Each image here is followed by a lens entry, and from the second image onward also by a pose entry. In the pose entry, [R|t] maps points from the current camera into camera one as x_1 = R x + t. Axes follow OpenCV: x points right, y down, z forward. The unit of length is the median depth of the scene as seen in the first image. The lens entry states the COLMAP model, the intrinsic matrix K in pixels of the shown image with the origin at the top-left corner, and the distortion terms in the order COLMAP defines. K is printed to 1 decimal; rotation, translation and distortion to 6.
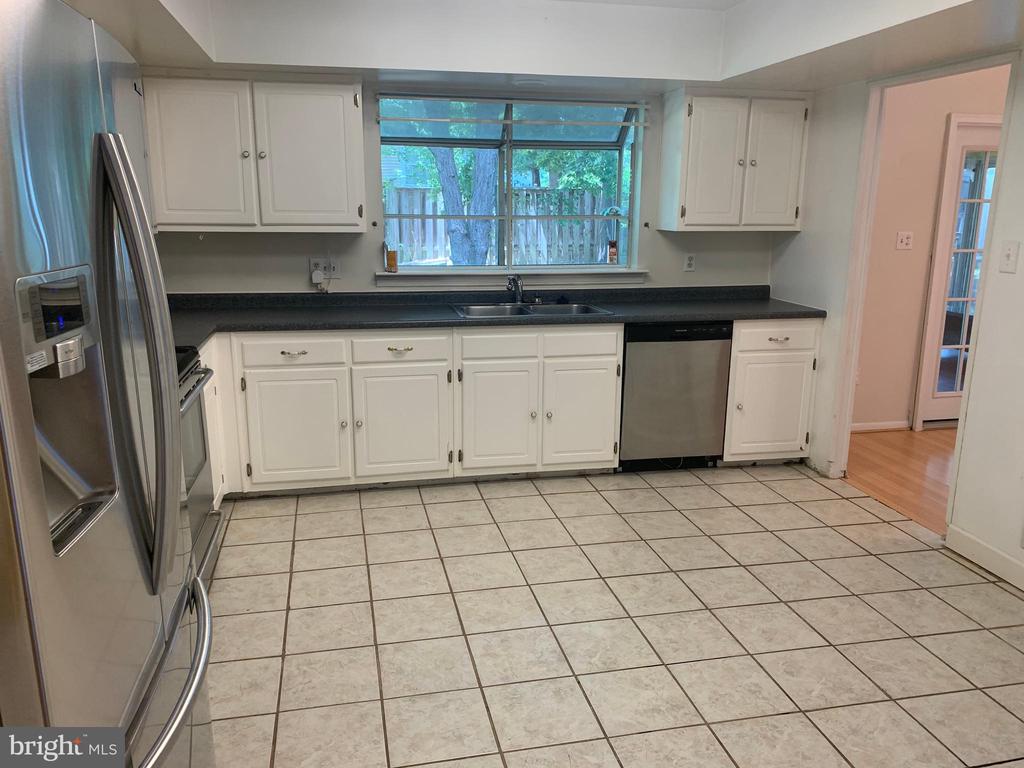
lens RADIAL K [[780.7, 0, 502.3], [0, 780.7, 380.6], [0, 0, 1]] dist [0.035341, -0.036930]
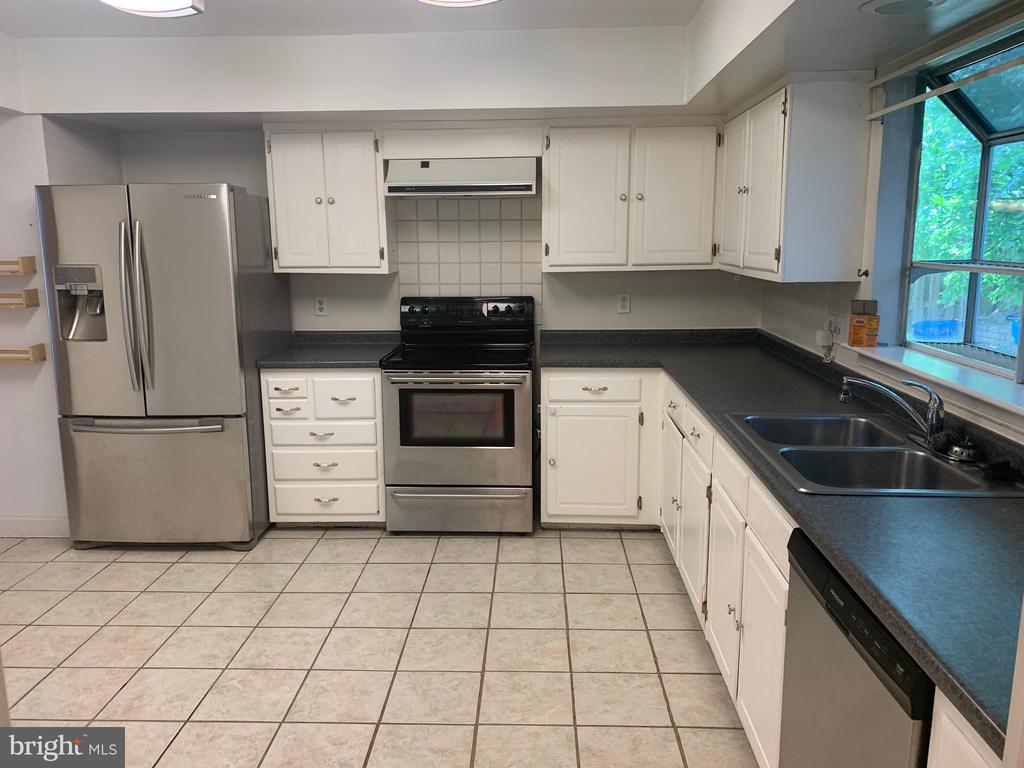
lens RADIAL K [[780.7, 0, 504.1], [0, 780.7, 385.1], [0, 0, 1]] dist [0.035341, -0.036930]
pose [[-0.242514, 0.189309, -0.951498, 0.871743], [-0.210222, 0.947219, 0.242038, -0.320821], [0.947097, 0.258724, -0.189917, 1.313926]]
